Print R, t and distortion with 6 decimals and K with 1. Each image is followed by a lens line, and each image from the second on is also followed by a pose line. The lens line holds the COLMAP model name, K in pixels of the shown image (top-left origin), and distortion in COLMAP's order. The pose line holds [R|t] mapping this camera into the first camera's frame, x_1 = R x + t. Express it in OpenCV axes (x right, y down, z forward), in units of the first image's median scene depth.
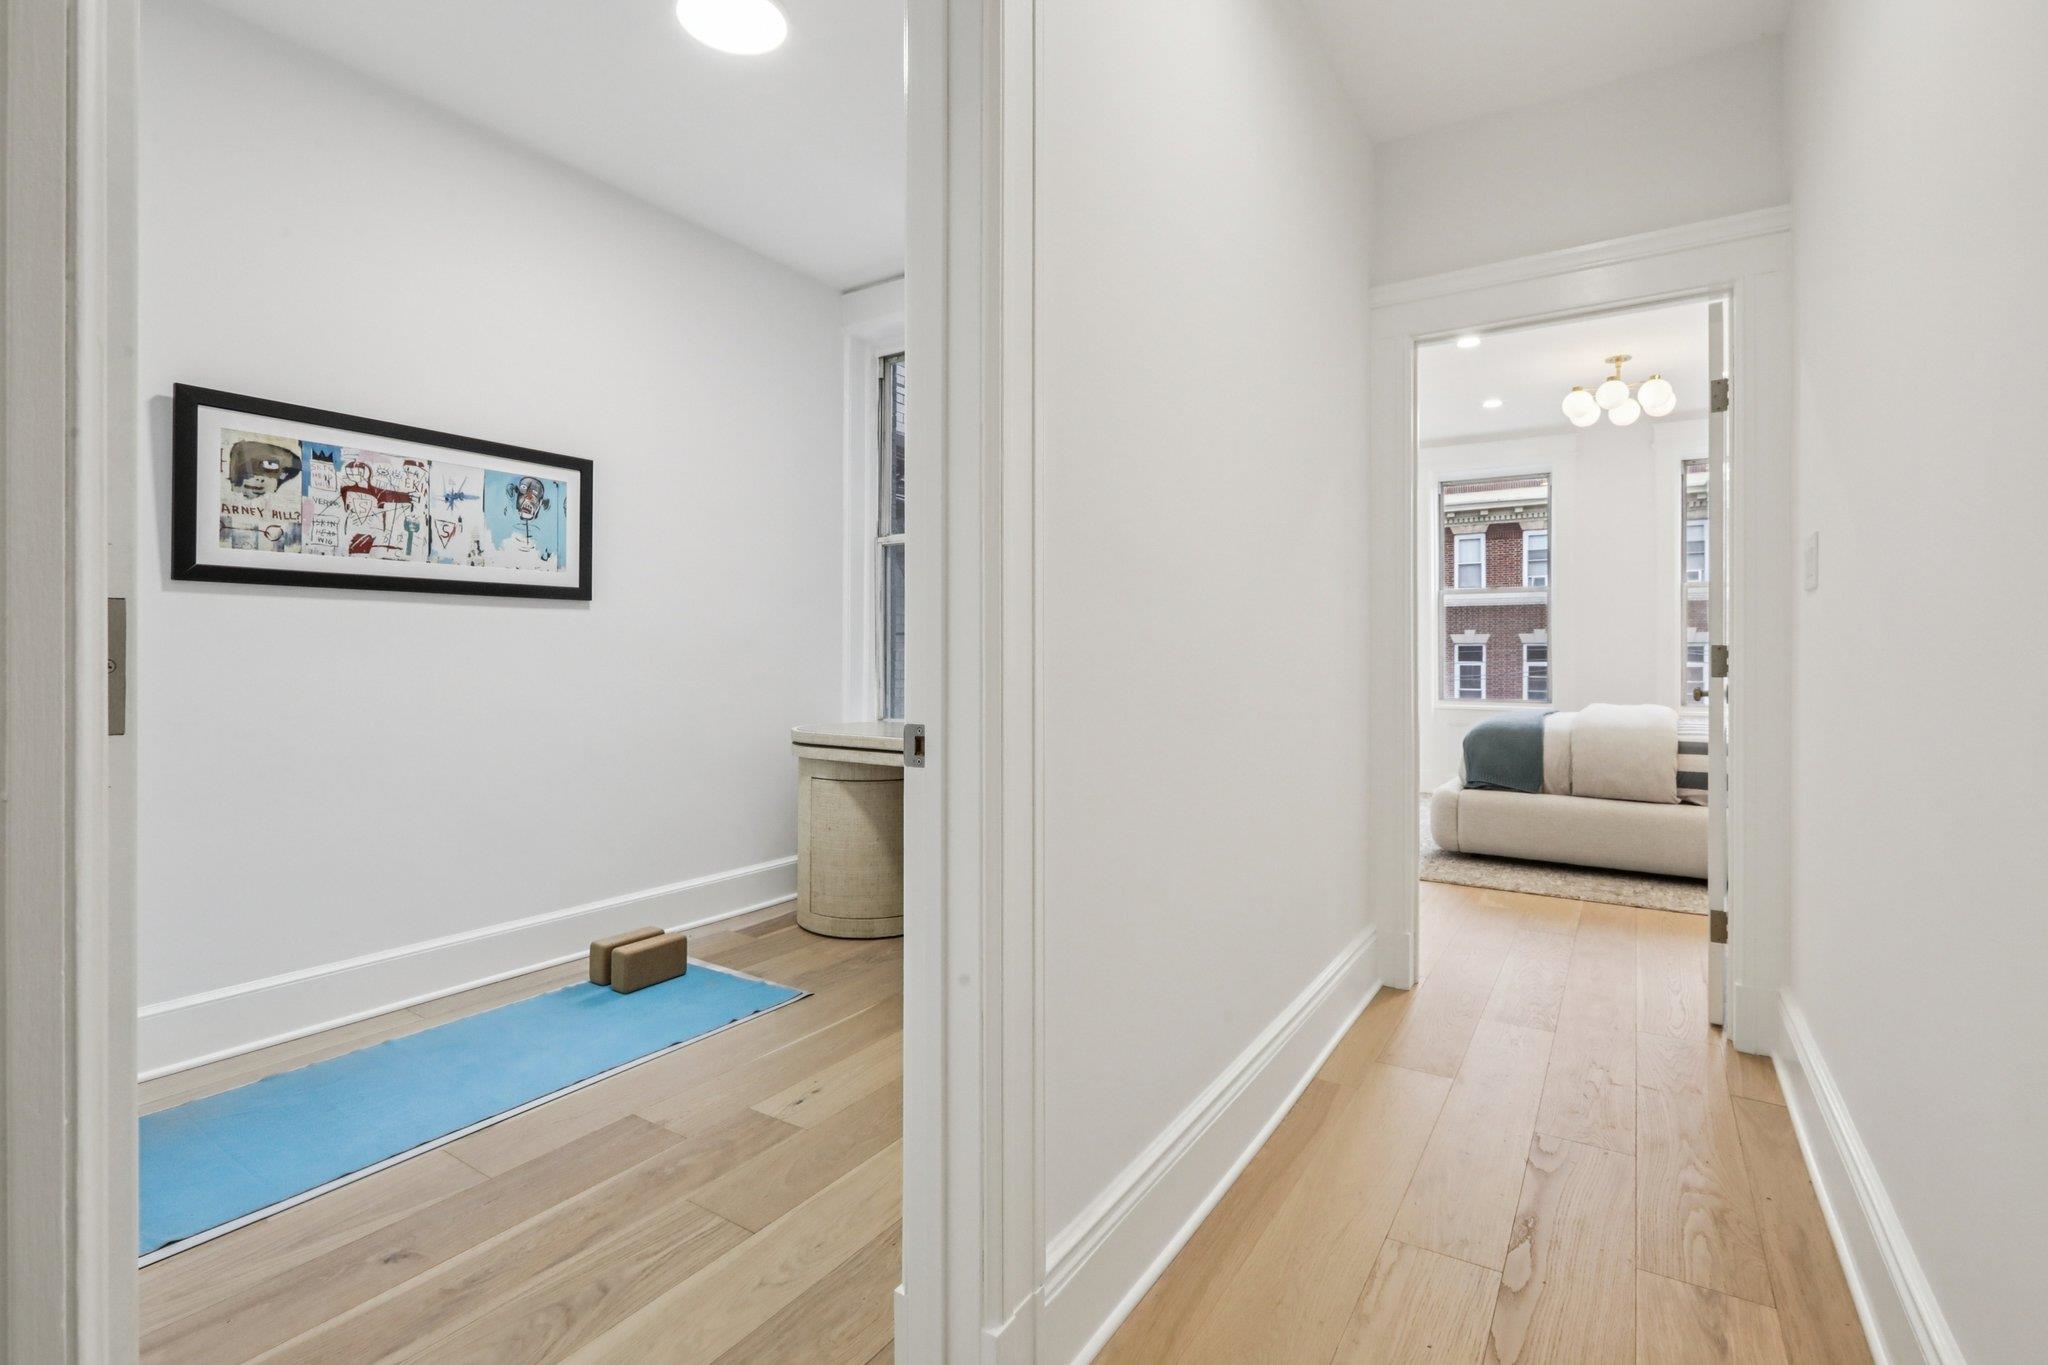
lens RADIAL K [[931.0, 0, 1029.4], [0, 931.0, 653.9], [0, 0, 1]] dist [-0.000845, 0.003024]
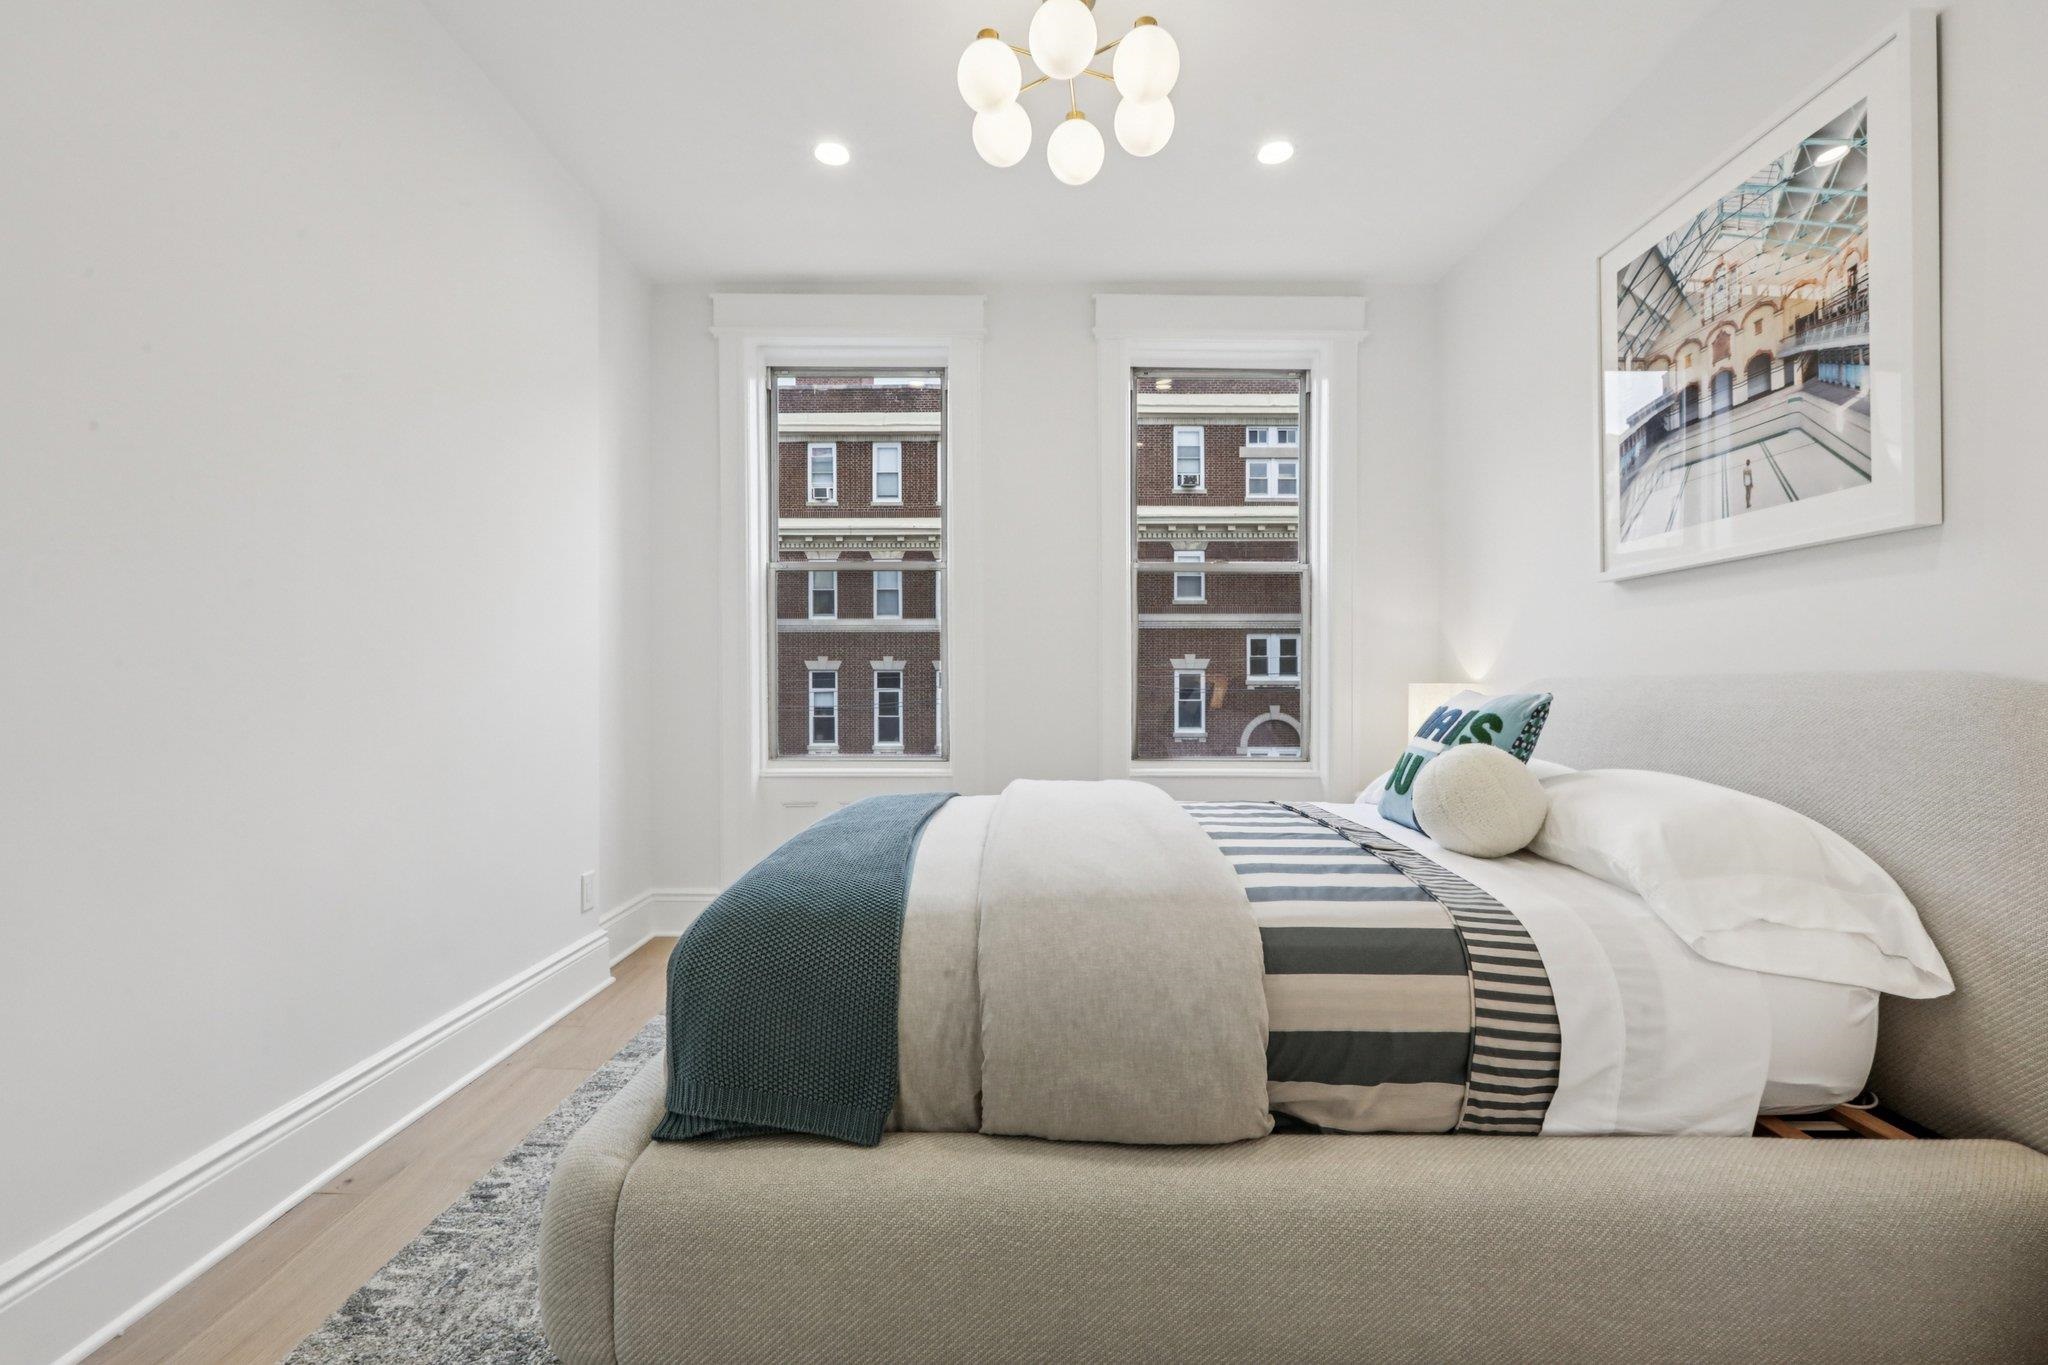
lens RADIAL K [[931.0, 0, 1027.5], [0, 931.0, 682.7], [0, 0, 1]] dist [-0.000845, 0.003024]
pose [[0.835914, -0.003591, 0.548849, 0.396552], [0.003214, 0.999993, 0.001648, 0.004863], [-0.548851, 0.000387, 0.835920, 0.682183]]
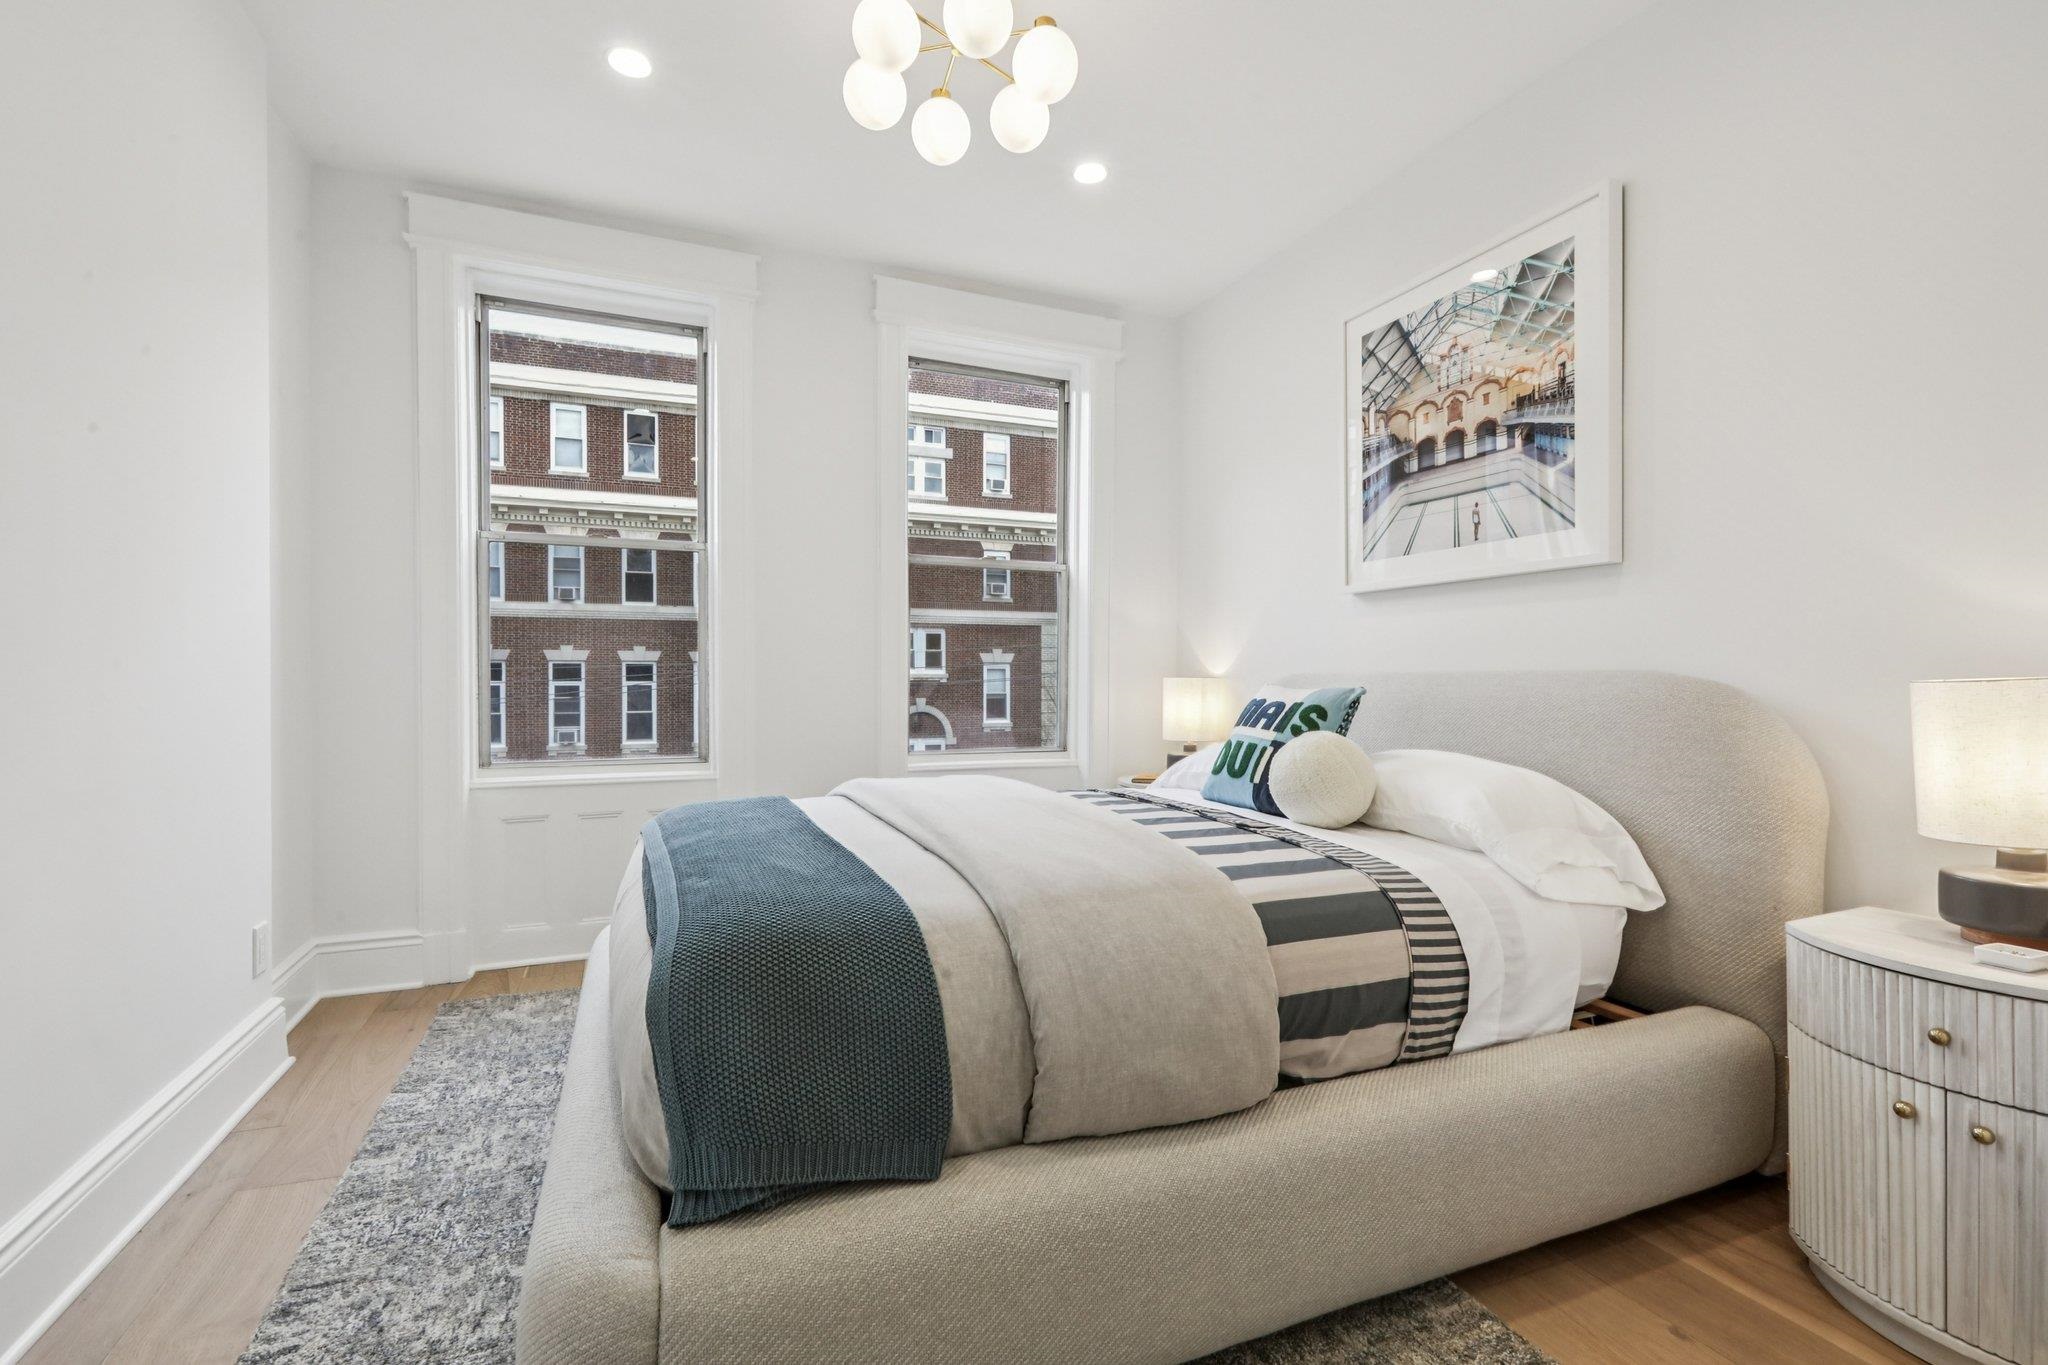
lens RADIAL K [[931.0, 0, 1043.8], [0, 931.0, 681.2], [0, 0, 1]] dist [-0.000845, 0.003024]
pose [[0.550664, -0.006409, 0.834702, 0.315660], [-0.000920, 0.999965, 0.008284, 0.003902], [-0.834726, -0.005330, 0.550639, 0.771240]]
